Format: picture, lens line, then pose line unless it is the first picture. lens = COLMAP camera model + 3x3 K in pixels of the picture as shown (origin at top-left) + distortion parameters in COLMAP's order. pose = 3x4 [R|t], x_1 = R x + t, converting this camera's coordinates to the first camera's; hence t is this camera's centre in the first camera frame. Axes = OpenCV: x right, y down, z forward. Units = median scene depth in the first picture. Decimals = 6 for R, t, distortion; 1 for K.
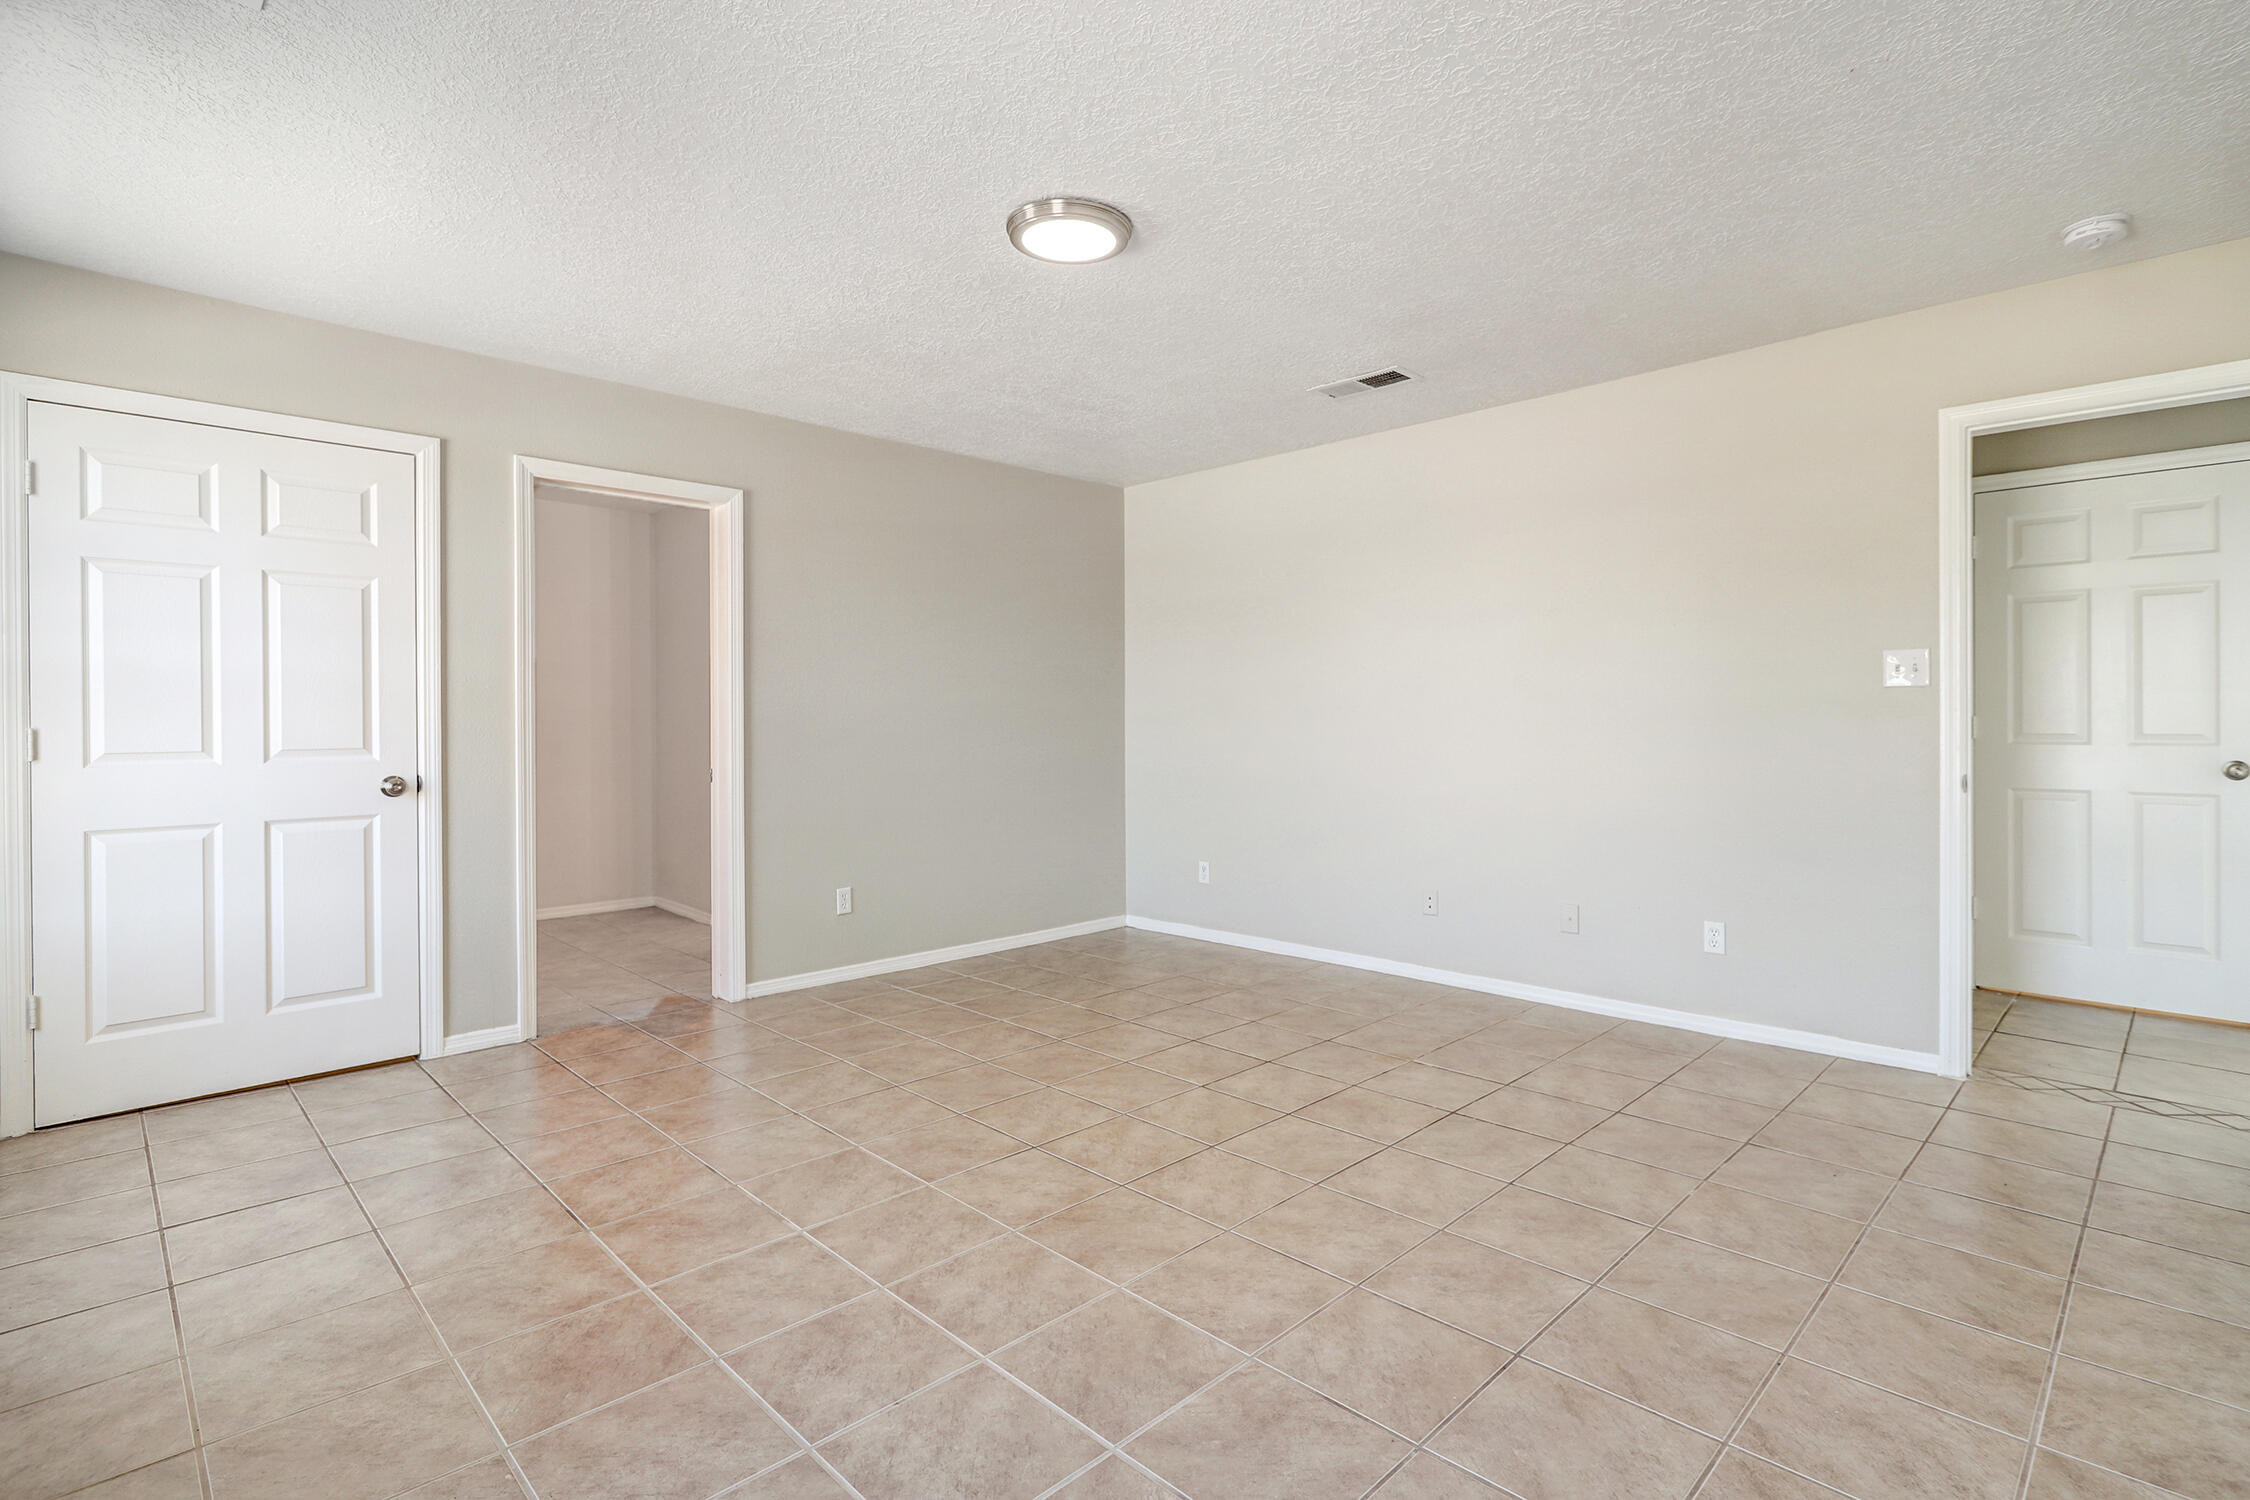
lens RADIAL K [[1069.8, 0, 1117.6], [0, 1069.8, 730.5], [0, 0, 1]] dist [-0.004419, 0.001912]
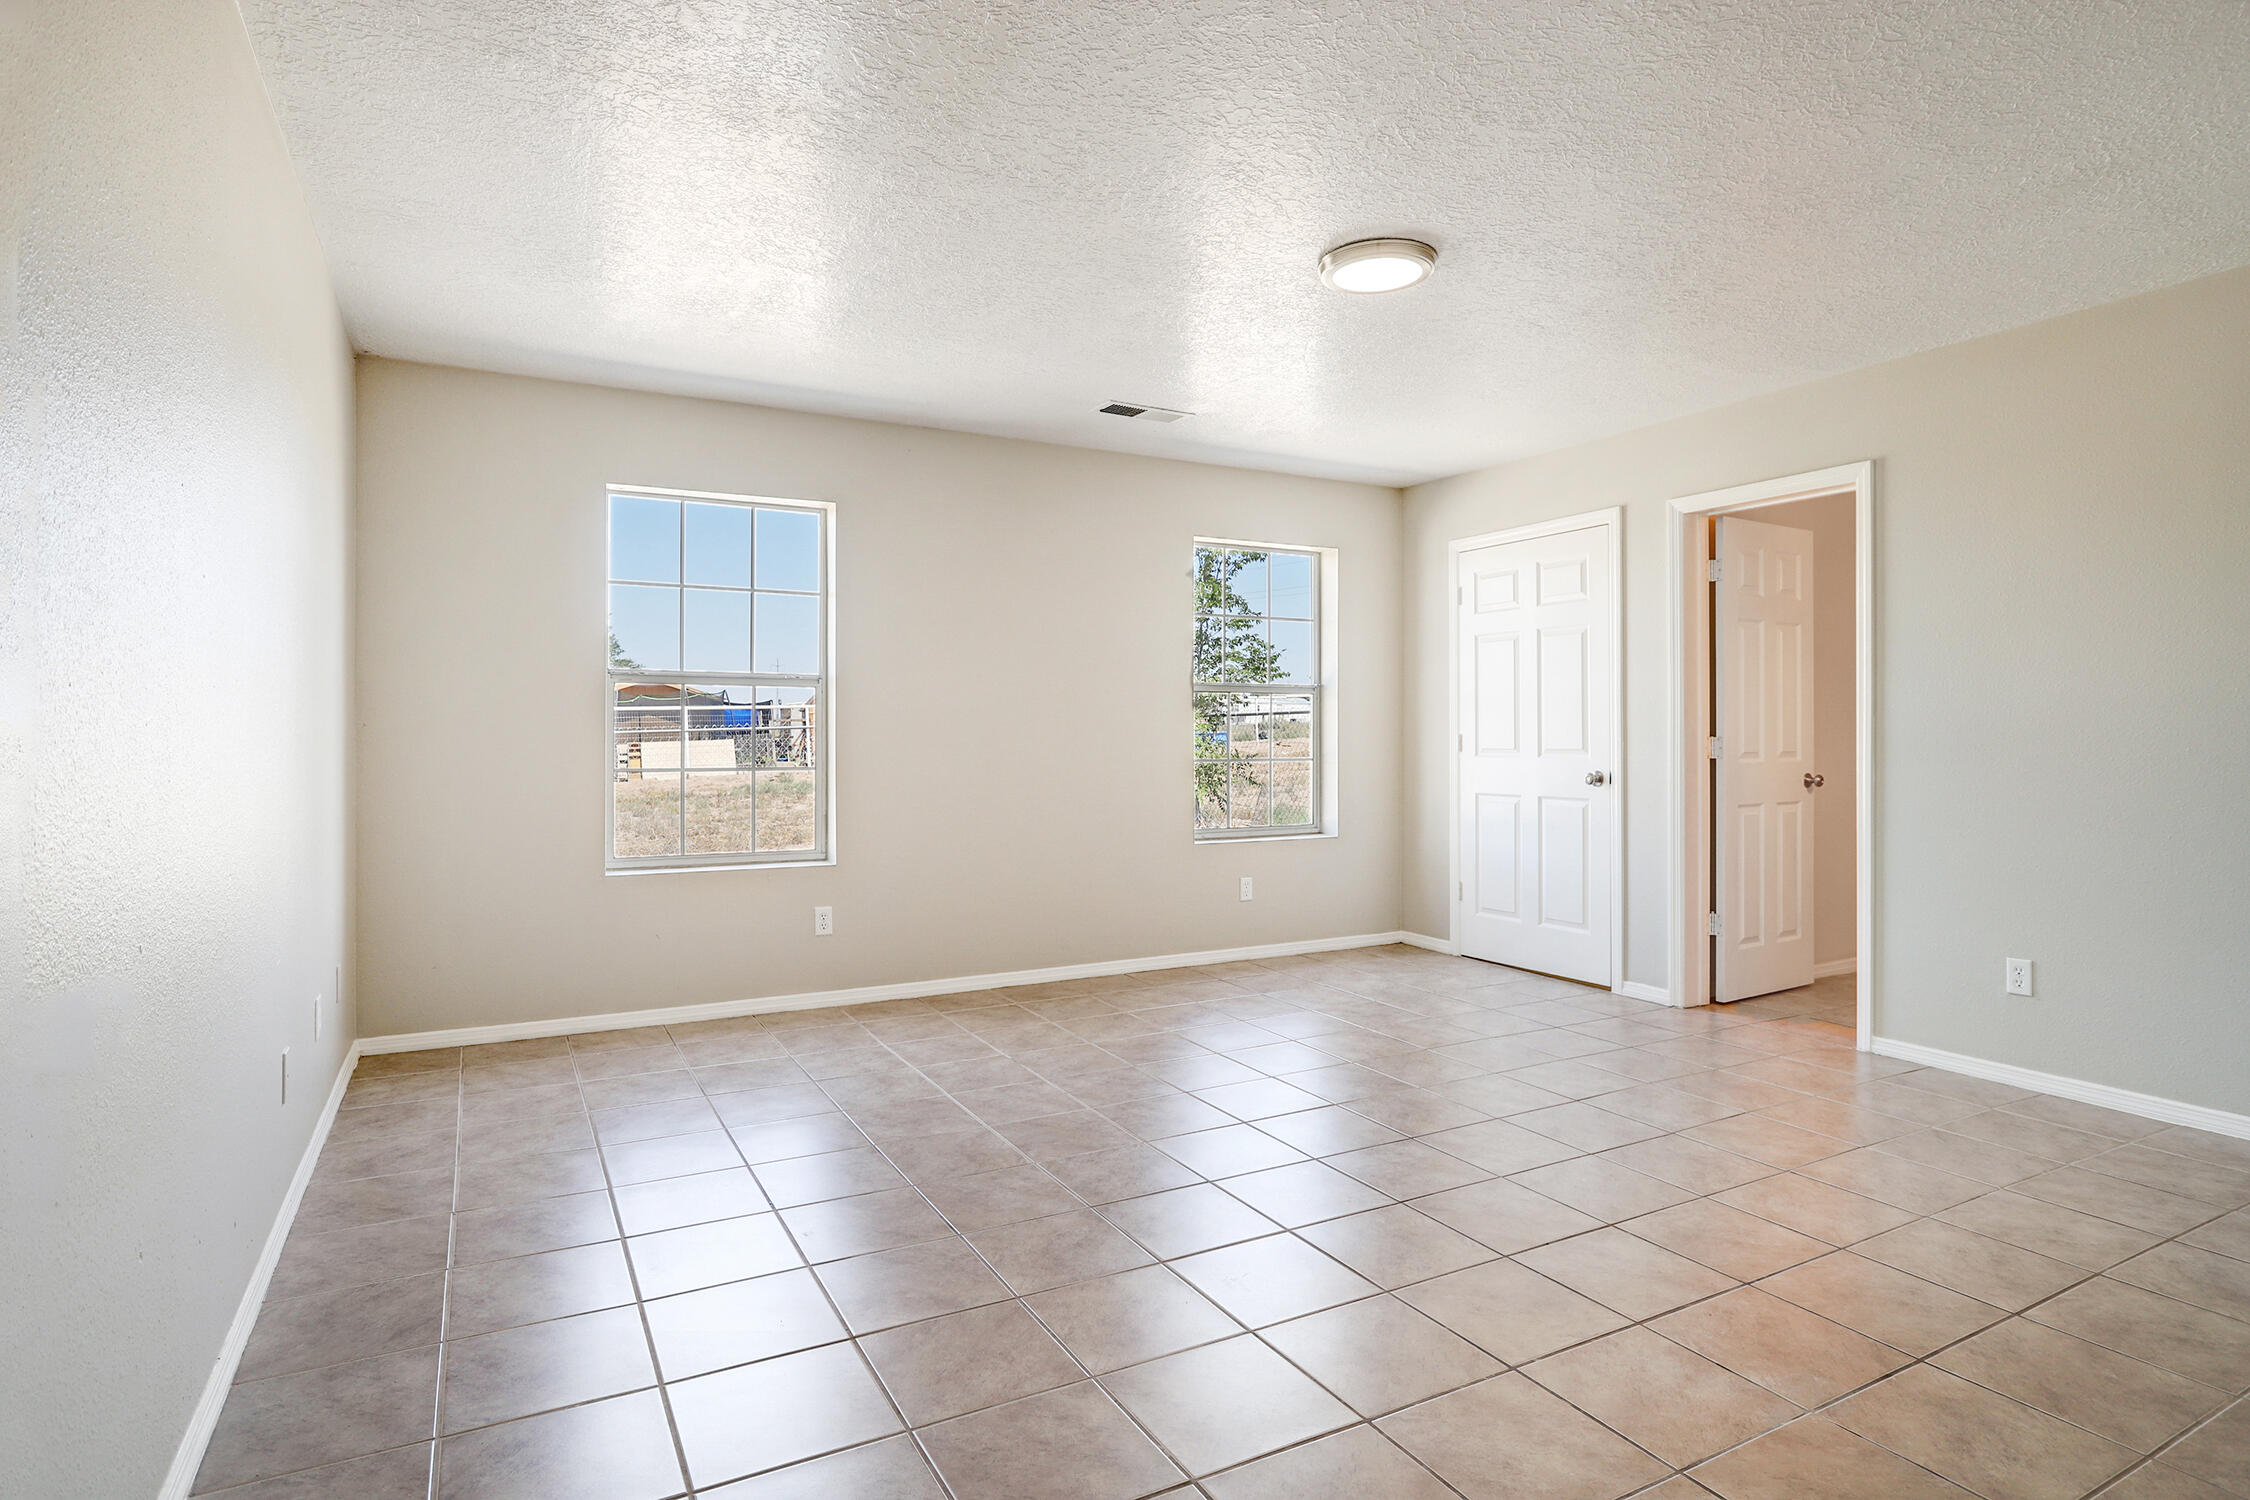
lens RADIAL K [[1162.2, 0, 1123.2], [0, 1162.2, 746.0], [0, 0, 1]] dist [0.000049, -0.000064]
pose [[-0.269063, 0.015229, -0.963002, 0.901184], [-0.004649, 0.999843, 0.017110, -0.010338], [0.963111, 0.009081, -0.268950, 0.853451]]
